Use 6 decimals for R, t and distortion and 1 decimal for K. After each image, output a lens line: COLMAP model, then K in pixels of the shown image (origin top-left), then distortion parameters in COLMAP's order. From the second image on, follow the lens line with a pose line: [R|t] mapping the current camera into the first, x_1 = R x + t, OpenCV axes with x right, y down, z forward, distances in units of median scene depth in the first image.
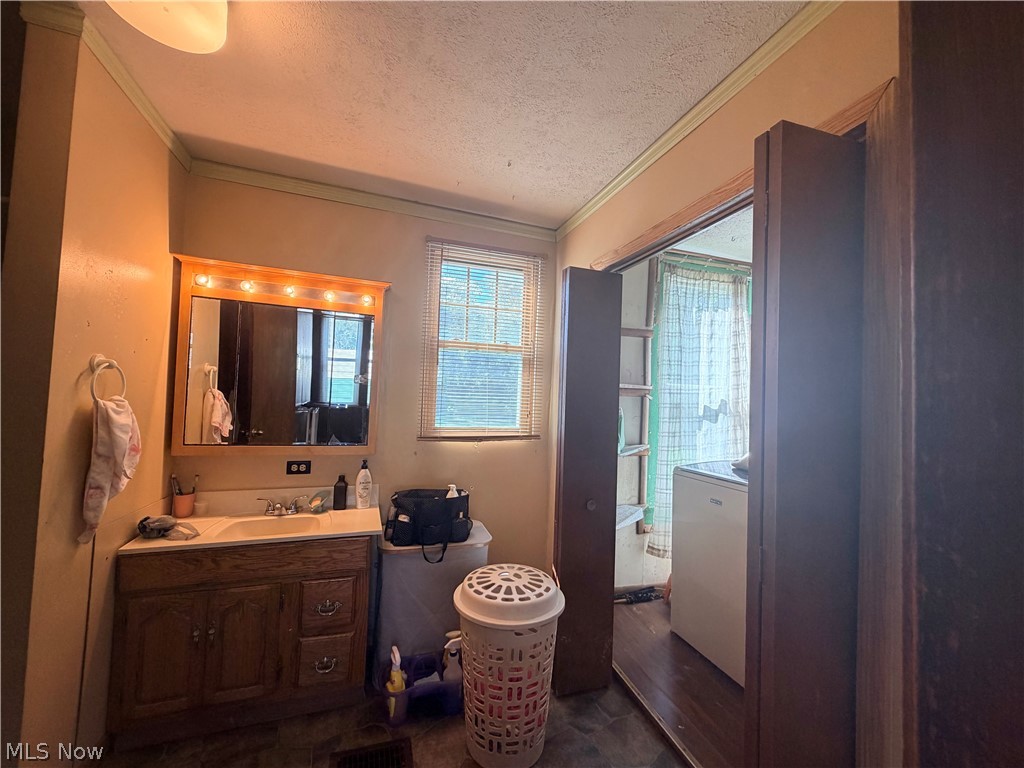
lens RADIAL K [[407.5, 0, 509.4], [0, 407.5, 383.7], [0, 0, 1]] dist [-0.002112, -0.000111]
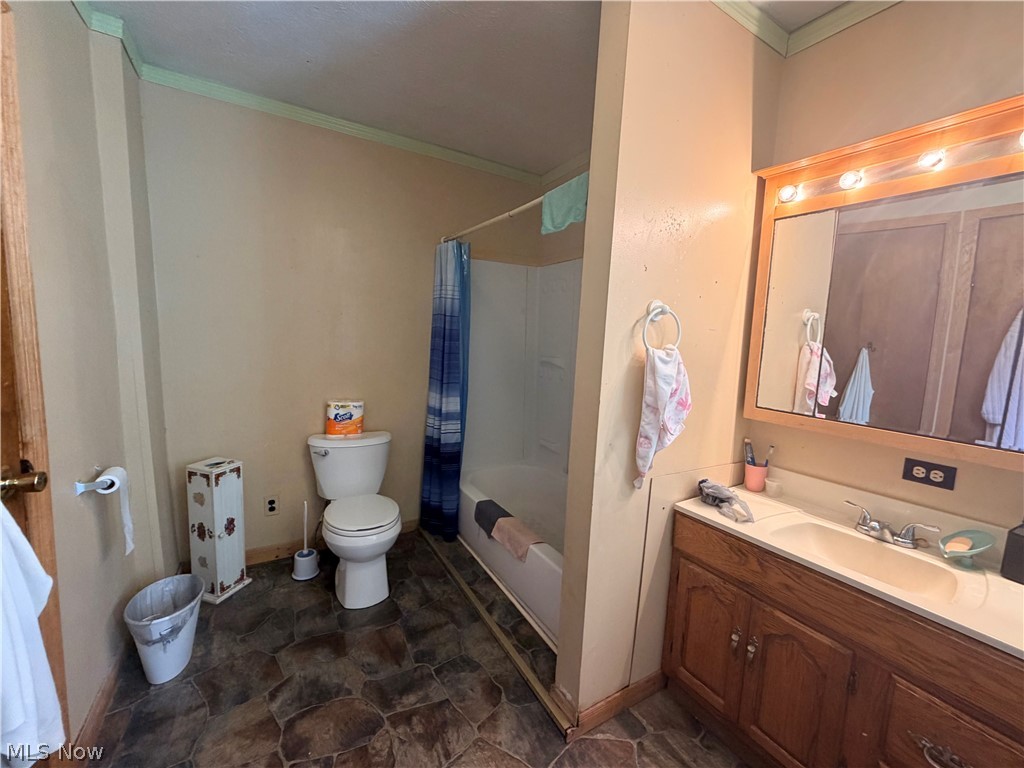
lens RADIAL K [[407.6, 0, 507.3], [0, 407.6, 386.1], [0, 0, 1]] dist [-0.001255, -0.000138]
pose [[0.202689, 0.089430, -0.975151, -0.105230], [0.004062, 0.995736, 0.092162, 0.031883], [0.979235, -0.022642, 0.201461, 0.377083]]
